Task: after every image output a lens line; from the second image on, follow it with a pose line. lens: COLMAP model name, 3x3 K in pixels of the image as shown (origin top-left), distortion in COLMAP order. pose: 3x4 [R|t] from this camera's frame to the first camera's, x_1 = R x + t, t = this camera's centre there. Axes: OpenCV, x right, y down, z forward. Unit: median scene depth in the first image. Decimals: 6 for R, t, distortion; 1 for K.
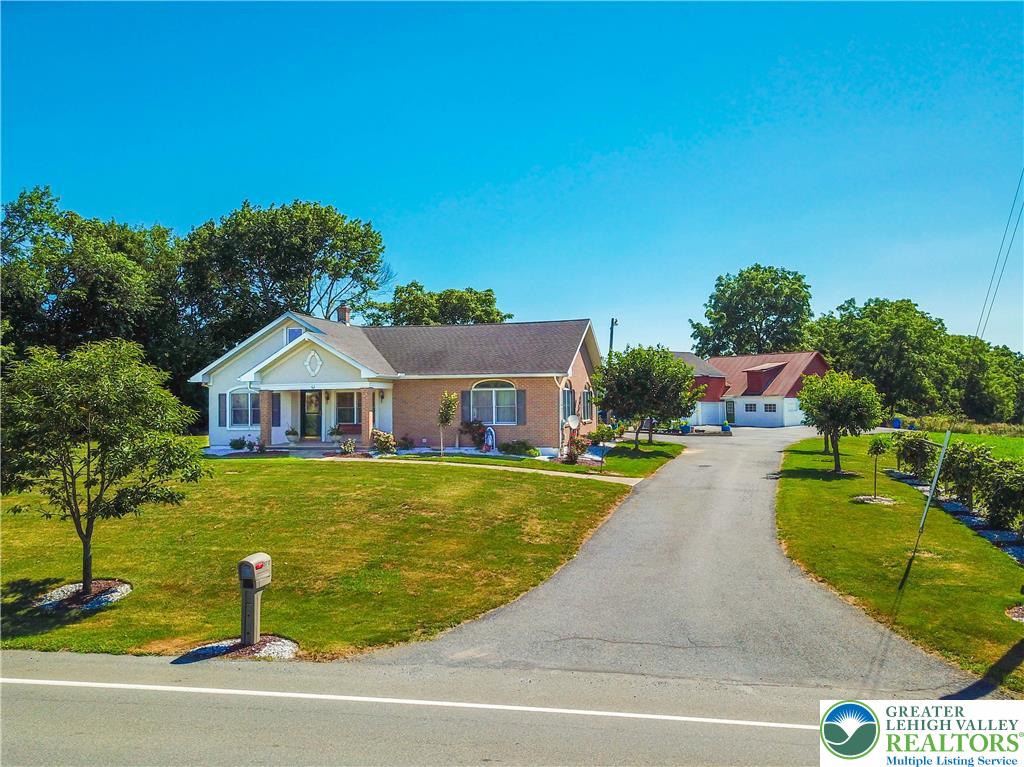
lens RADIAL K [[821.2, 0, 512.0], [0, 821.2, 383.5], [0, 0, 1]] dist [0.010728, -0.004548]
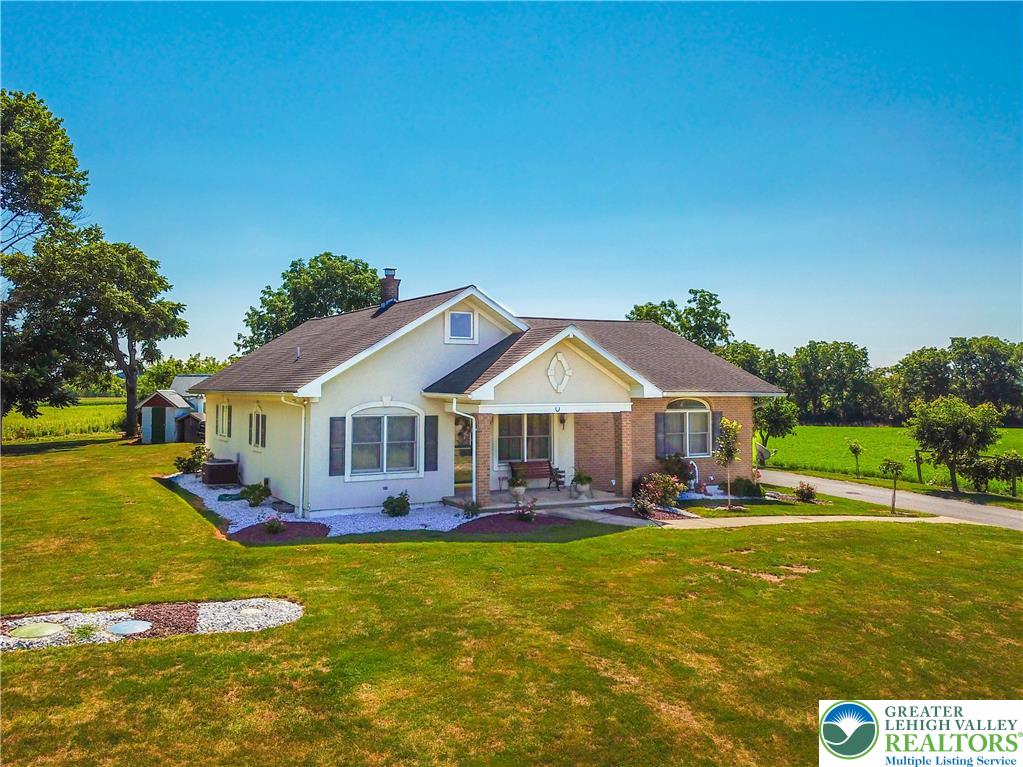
lens RADIAL K [[863.4, 0, 454.2], [0, 863.4, 383.0], [0, 0, 1]] dist [0.010105, -0.004054]
pose [[0.748786, 0.017311, 0.662586, -0.281003], [-0.026670, 0.999636, 0.004023, -0.006443], [-0.662275, -0.020684, 0.748975, 0.205113]]
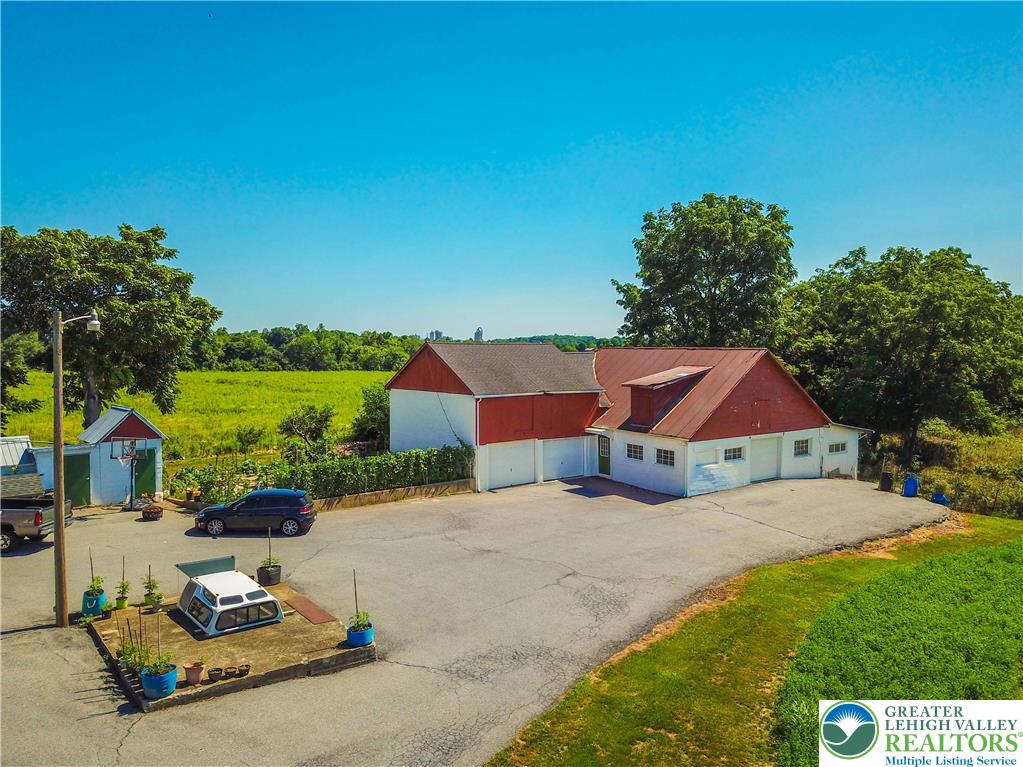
lens RADIAL K [[775.5, 0, 487.4], [0, 775.5, 397.3], [0, 0, 1]] dist [0.003286, -0.041901]
pose [[0.994886, 0.015431, -0.099821, 0.217440], [-0.006247, 0.995770, 0.091667, -0.048000], [0.100814, -0.090575, 0.990774, 0.428865]]
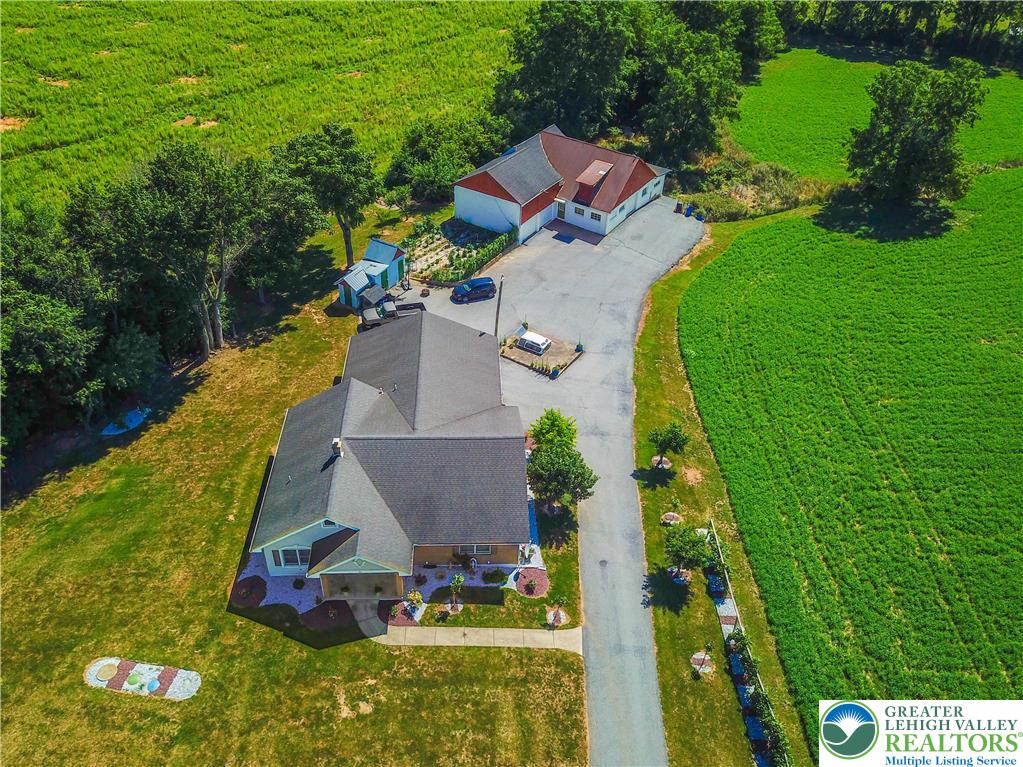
lens RADIAL K [[820.4, 0, 511.5], [0, 820.4, 383.5], [0, 0, 1]] dist [0.010728, -0.004548]
pose [[0.957536, -0.137929, 0.253181, -0.115448], [-0.051553, 0.782081, 0.621041, -0.444128], [-0.283667, -0.607721, 0.741760, 0.014303]]
